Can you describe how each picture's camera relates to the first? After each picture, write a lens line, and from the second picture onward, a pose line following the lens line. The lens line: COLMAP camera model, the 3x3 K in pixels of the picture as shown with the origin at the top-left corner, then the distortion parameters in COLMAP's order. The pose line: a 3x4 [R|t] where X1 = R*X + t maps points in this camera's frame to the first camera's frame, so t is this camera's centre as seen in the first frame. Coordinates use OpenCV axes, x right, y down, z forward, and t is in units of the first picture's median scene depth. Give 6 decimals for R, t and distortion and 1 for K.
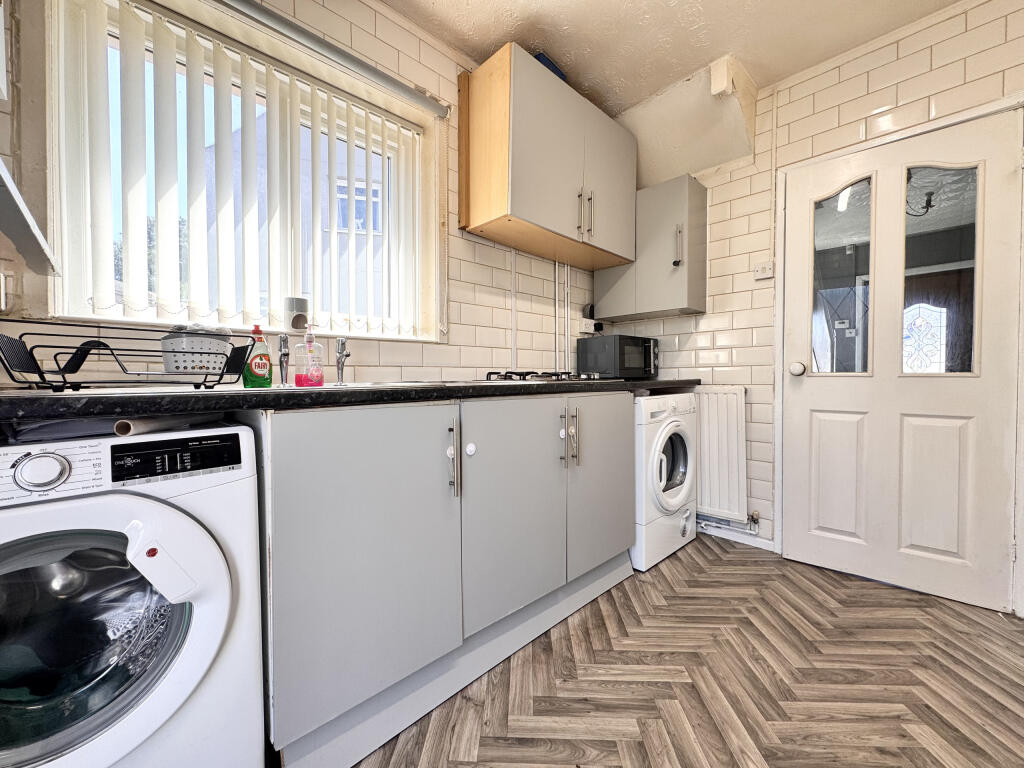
lens RADIAL K [[410.9, 0, 508.9], [0, 410.9, 378.0], [0, 0, 1]] dist [-0.003306, 0.002753]
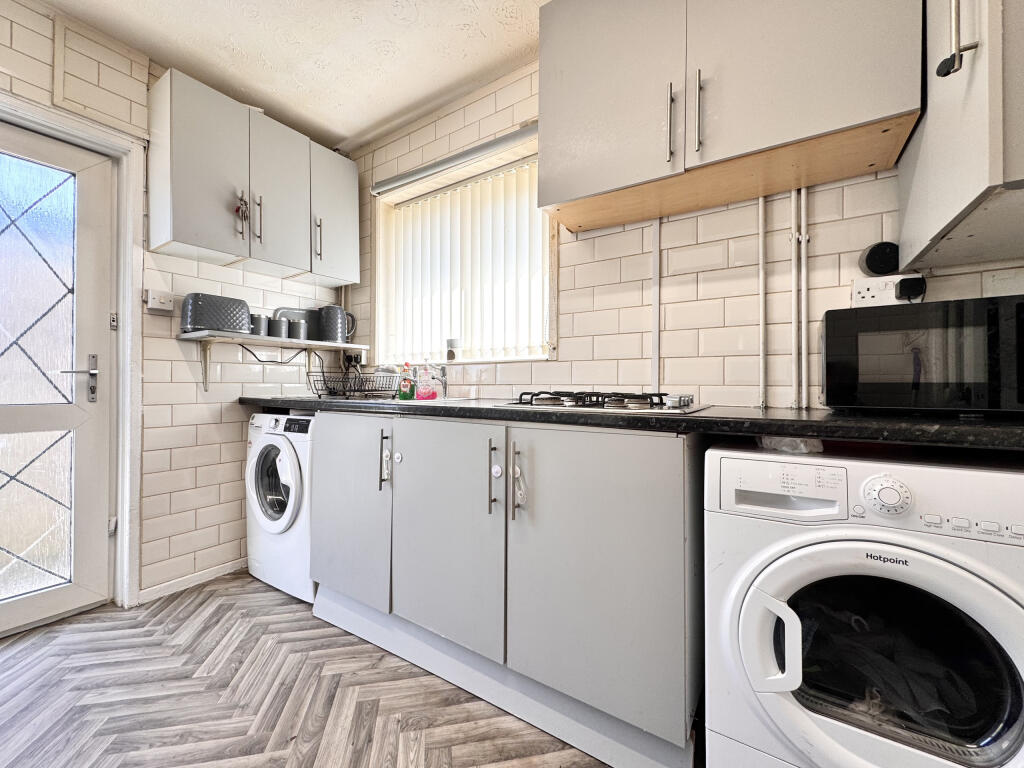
lens RADIAL K [[410.9, 0, 509.7], [0, 410.9, 386.2], [0, 0, 1]] dist [-0.003306, 0.002753]
pose [[0.218988, -0.008386, -0.975692, 1.283773], [-0.018059, 0.999757, -0.012646, -0.019085], [0.975561, 0.020389, 0.218783, 1.188798]]
